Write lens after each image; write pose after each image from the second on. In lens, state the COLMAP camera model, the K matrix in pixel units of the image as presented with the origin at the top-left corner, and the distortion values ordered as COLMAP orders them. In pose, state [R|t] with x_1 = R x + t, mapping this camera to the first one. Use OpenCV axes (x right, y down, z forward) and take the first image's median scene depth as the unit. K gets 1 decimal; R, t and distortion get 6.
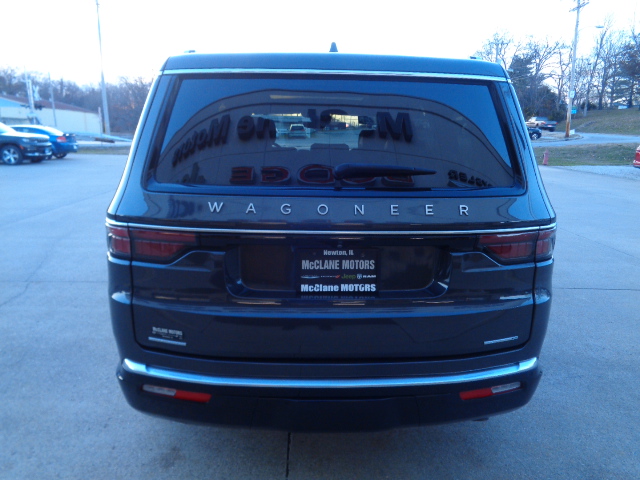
lens RADIAL K [[474.1, 0, 320.5], [0, 474.1, 239.4], [0, 0, 1]] dist [0.005858, 0.002501]
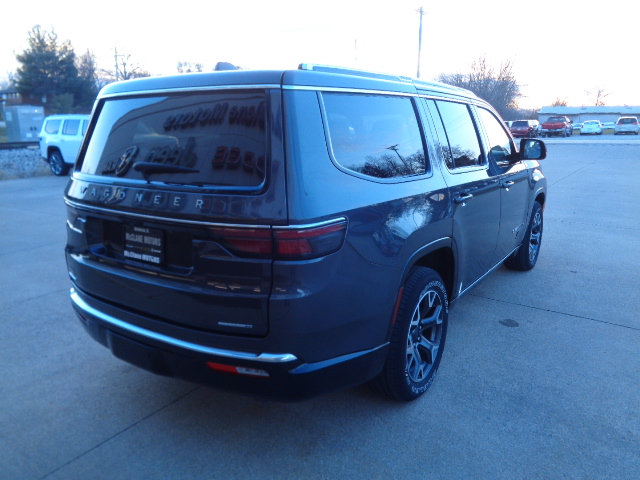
lens RADIAL K [[474.1, 0, 321.1], [0, 474.1, 240.0], [0, 0, 1]] dist [0.005858, 0.002501]
pose [[0.808156, 0.113743, -0.577881, 1.194795], [-0.109858, 0.993067, 0.041828, -0.053959], [0.578632, 0.029681, 0.815048, 0.213345]]
